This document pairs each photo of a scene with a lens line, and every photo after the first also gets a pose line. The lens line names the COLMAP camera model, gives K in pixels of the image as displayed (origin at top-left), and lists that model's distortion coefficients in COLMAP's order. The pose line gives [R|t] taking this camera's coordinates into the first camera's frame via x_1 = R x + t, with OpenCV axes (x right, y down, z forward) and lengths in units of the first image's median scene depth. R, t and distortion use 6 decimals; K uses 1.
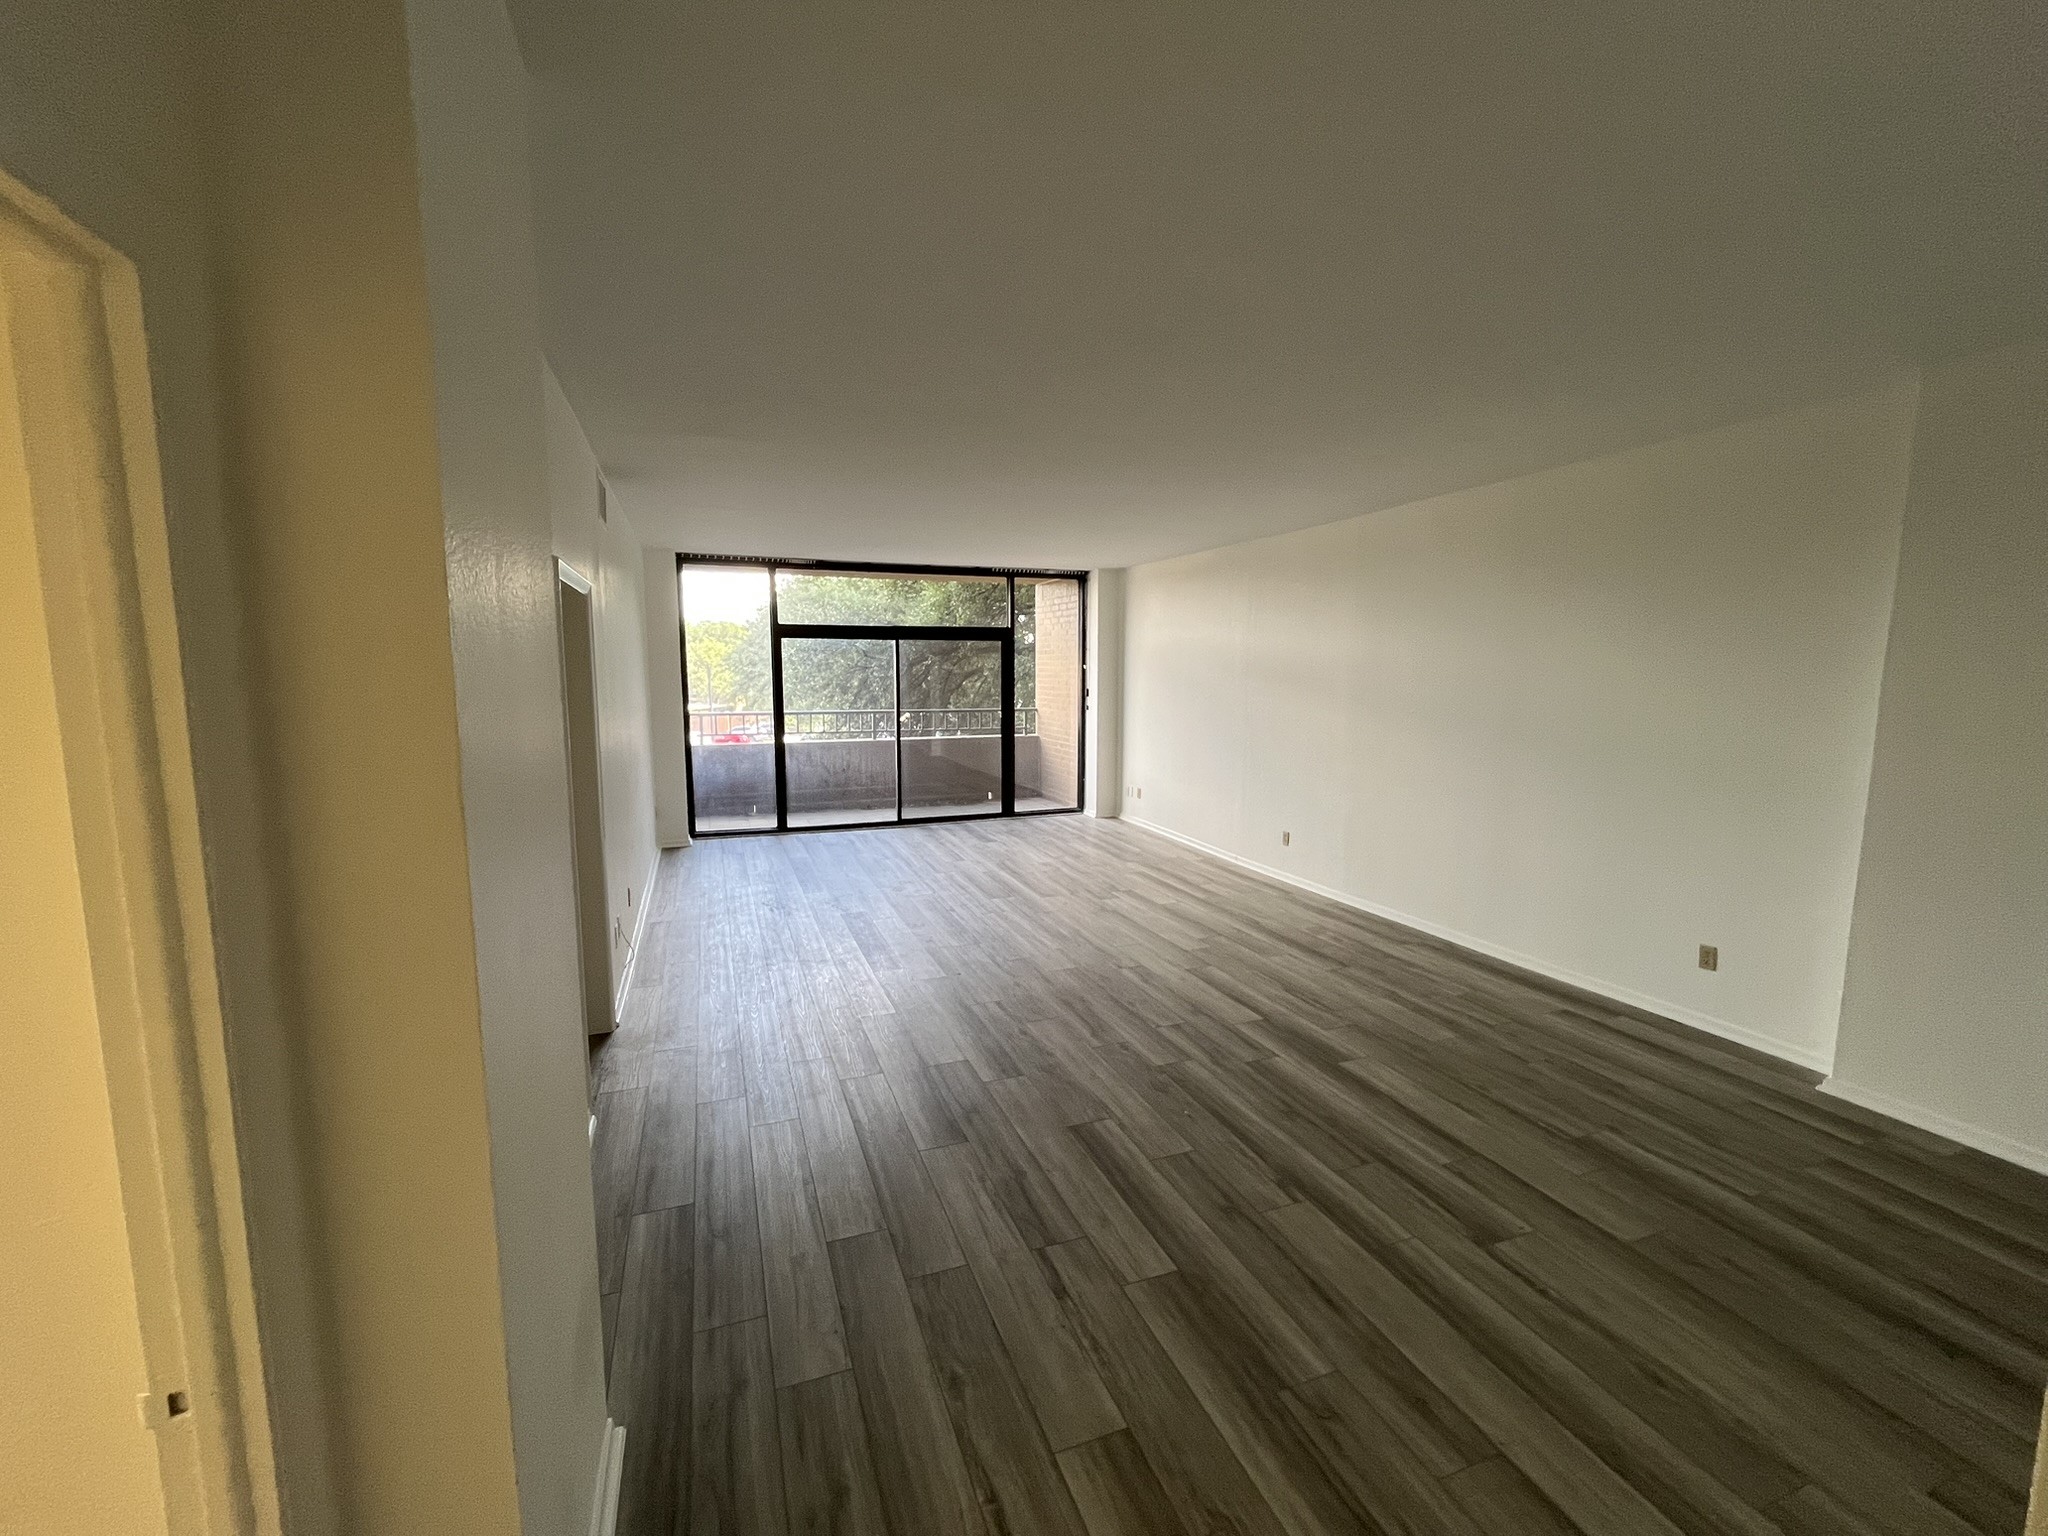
lens RADIAL K [[842.2, 0, 1022.1], [0, 842.2, 765.5], [0, 0, 1]] dist [-0.002523, 0.000840]
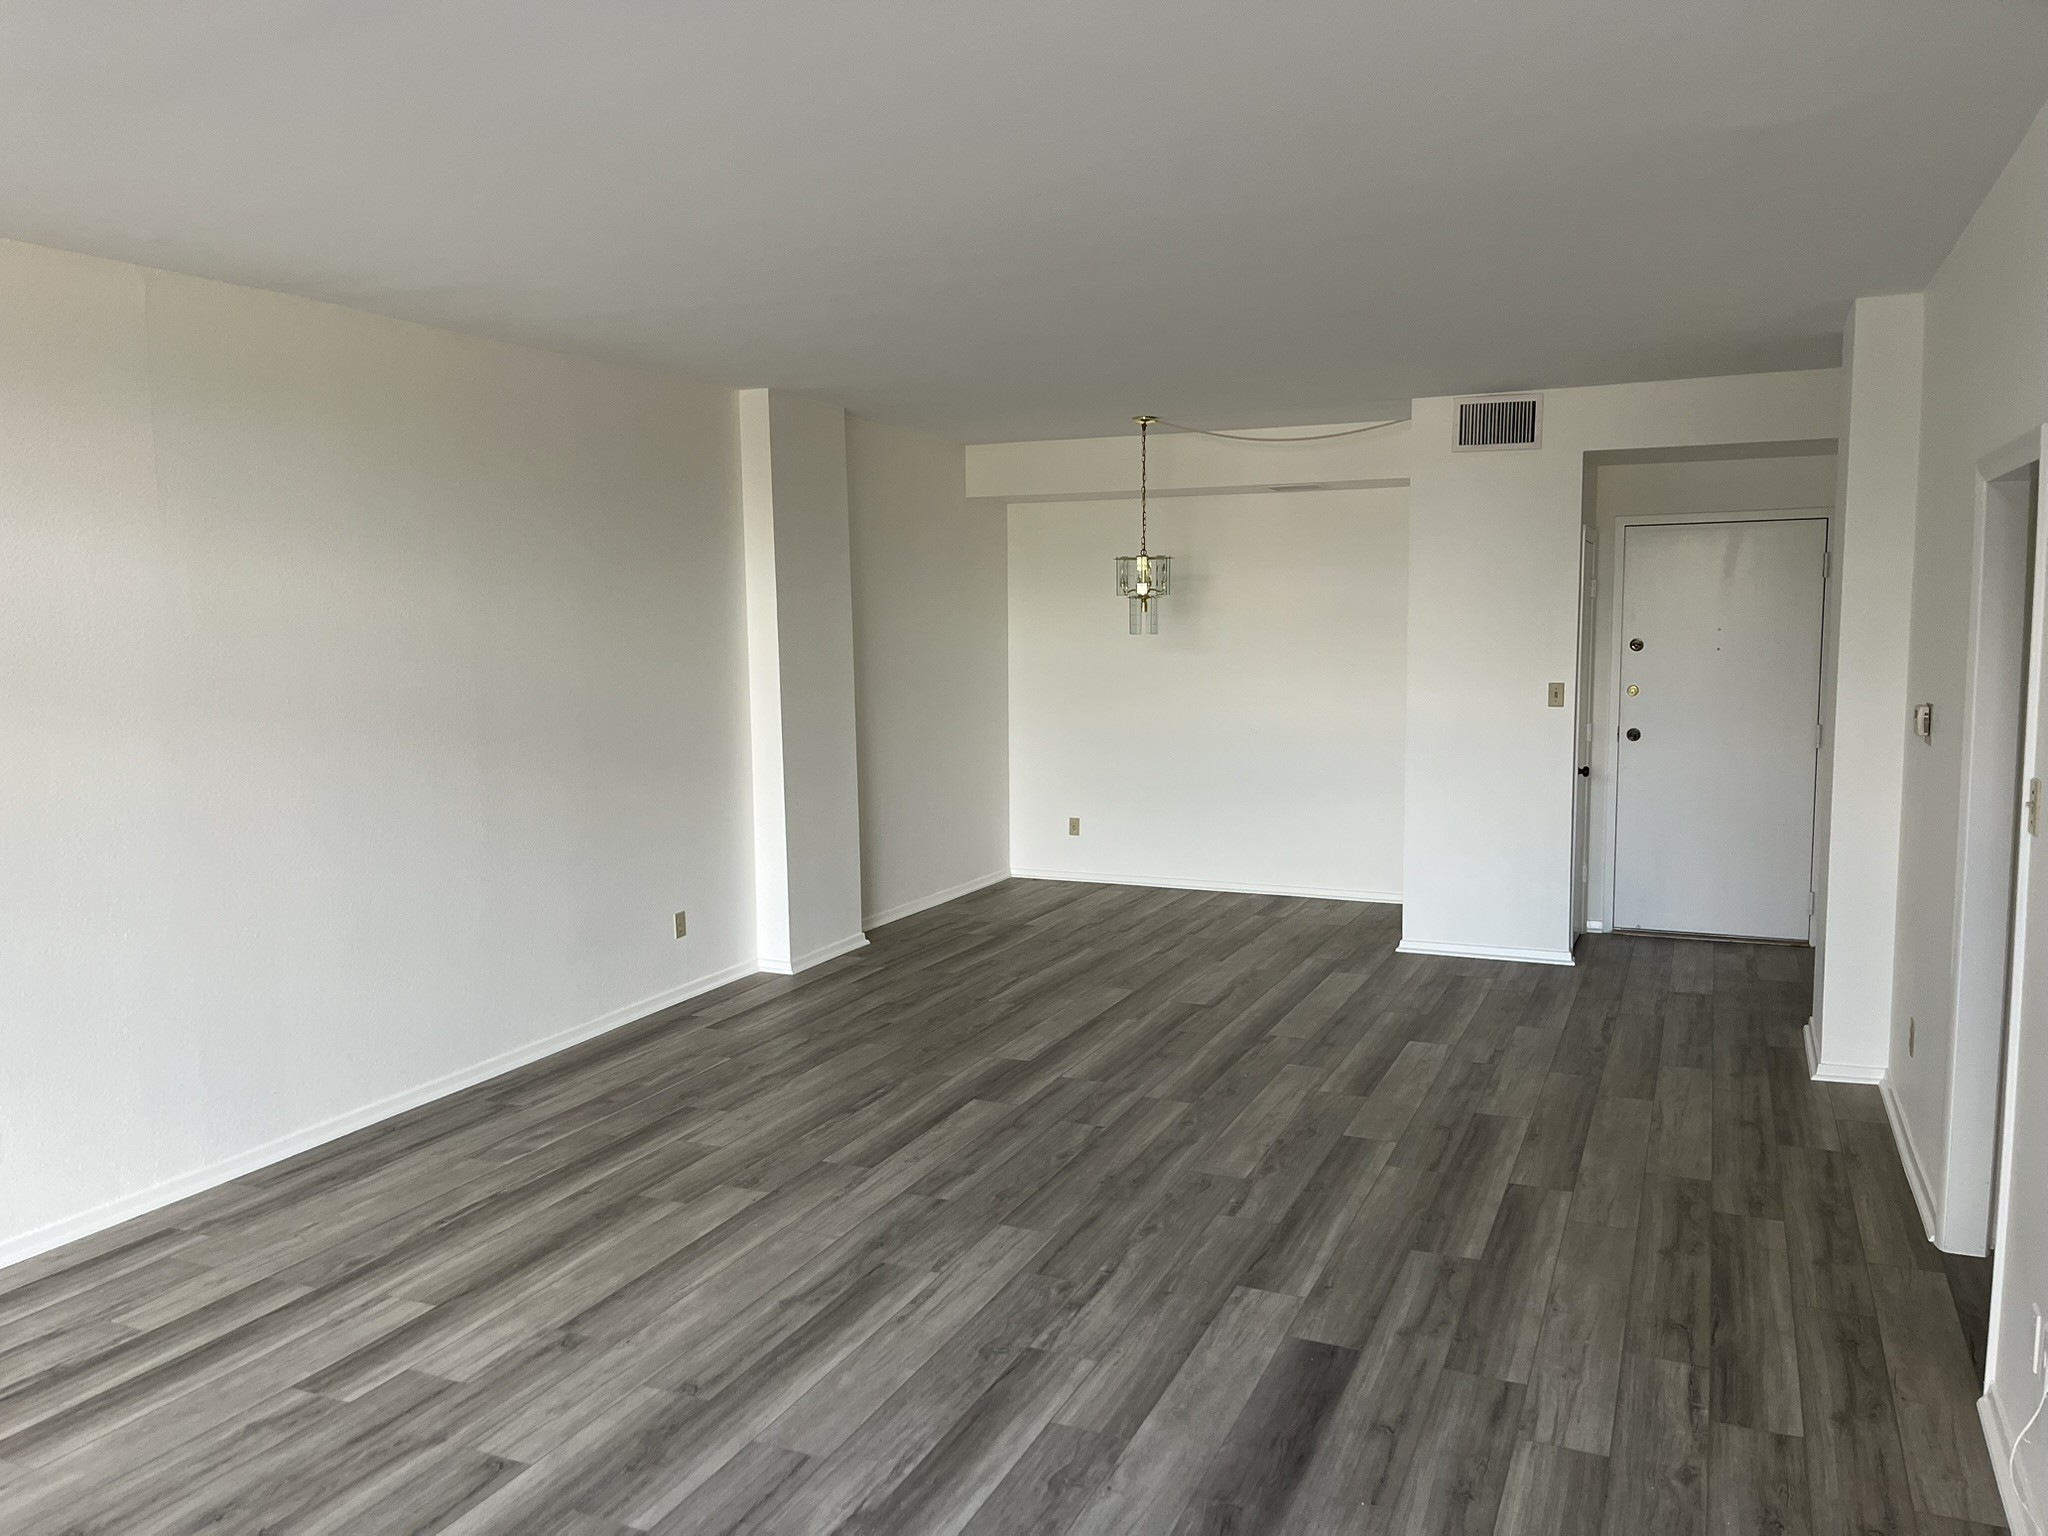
lens RADIAL K [[1540.7, 0, 1026.0], [0, 1540.7, 765.9], [0, 0, 1]] dist [0.069915, -0.081438]
pose [[-0.713762, -0.057748, 0.698003, -0.546170], [0.092887, 0.979987, 0.176062, -0.176944], [-0.694201, 0.190502, -0.694114, 1.509640]]
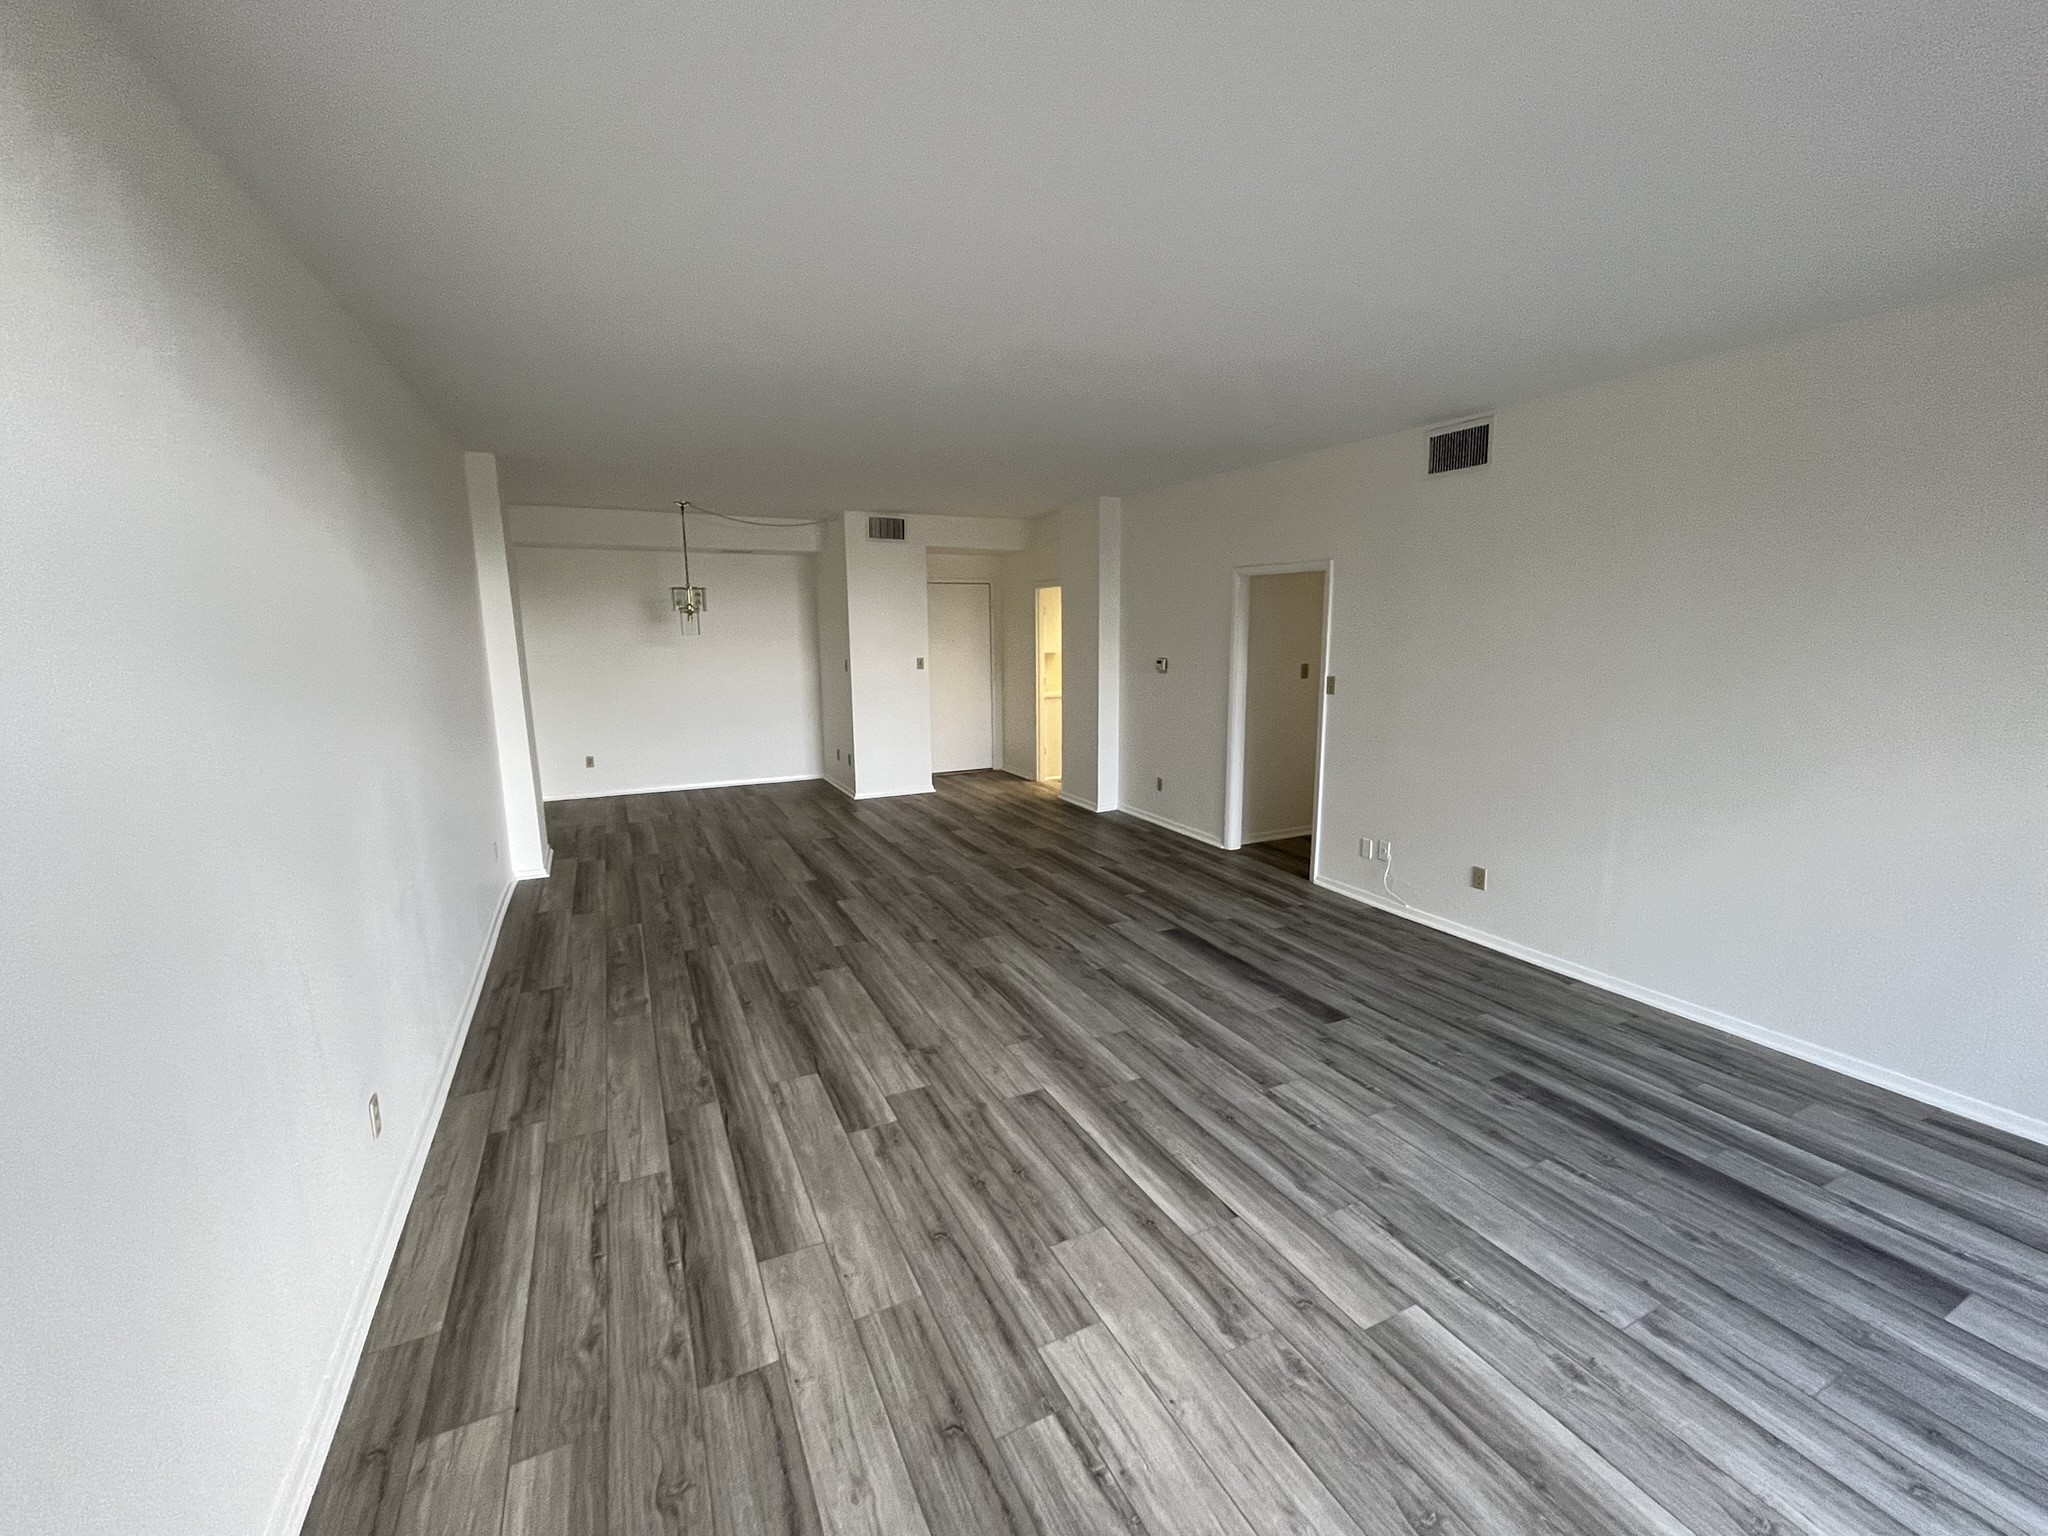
lens RADIAL K [[842.2, 0, 1021.5], [0, 842.2, 758.5], [0, 0, 1]] dist [-0.002523, 0.000840]
pose [[-0.995439, 0.023133, -0.092555, 0.098023], [-0.002917, 0.962322, 0.271895, -0.210264], [0.095357, 0.270925, -0.957866, 1.794101]]
